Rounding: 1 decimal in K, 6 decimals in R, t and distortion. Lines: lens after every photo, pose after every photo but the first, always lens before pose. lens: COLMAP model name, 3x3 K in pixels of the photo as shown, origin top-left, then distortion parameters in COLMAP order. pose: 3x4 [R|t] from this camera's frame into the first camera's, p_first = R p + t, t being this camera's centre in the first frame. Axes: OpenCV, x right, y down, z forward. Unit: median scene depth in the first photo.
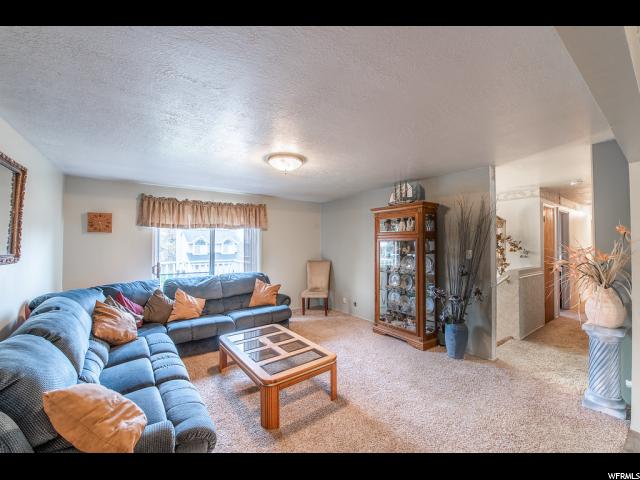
lens RADIAL K [[261.0, 0, 314.0], [0, 261.0, 242.1], [0, 0, 1]] dist [-0.000863, -0.000119]
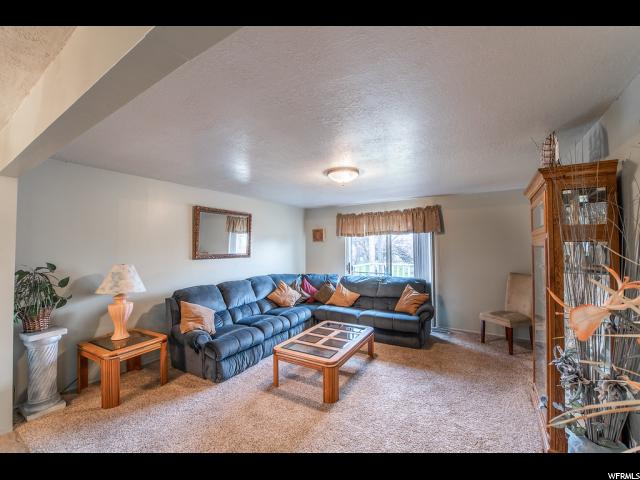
lens RADIAL K [[258.4, 0, 318.1], [0, 258.4, 239.9], [0, 0, 1]] dist [-0.000742, -0.000003]
pose [[0.408135, -0.017613, -0.912752, 0.555062], [0.006190, 0.999844, -0.016526, -0.014787], [0.912901, 0.001095, 0.408180, 0.302132]]
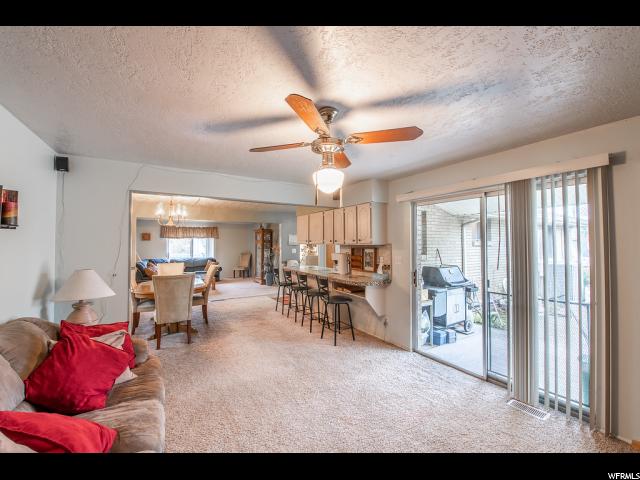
lens RADIAL K [[258.4, 0, 318.1], [0, 258.4, 239.9], [0, 0, 1]] dist [-0.000742, -0.000003]
pose [[0.998126, -0.000958, -0.061191, 0.945843], [0.000010, 0.999880, -0.015494, -0.001736], [0.061198, 0.015464, 0.998006, -1.322281]]
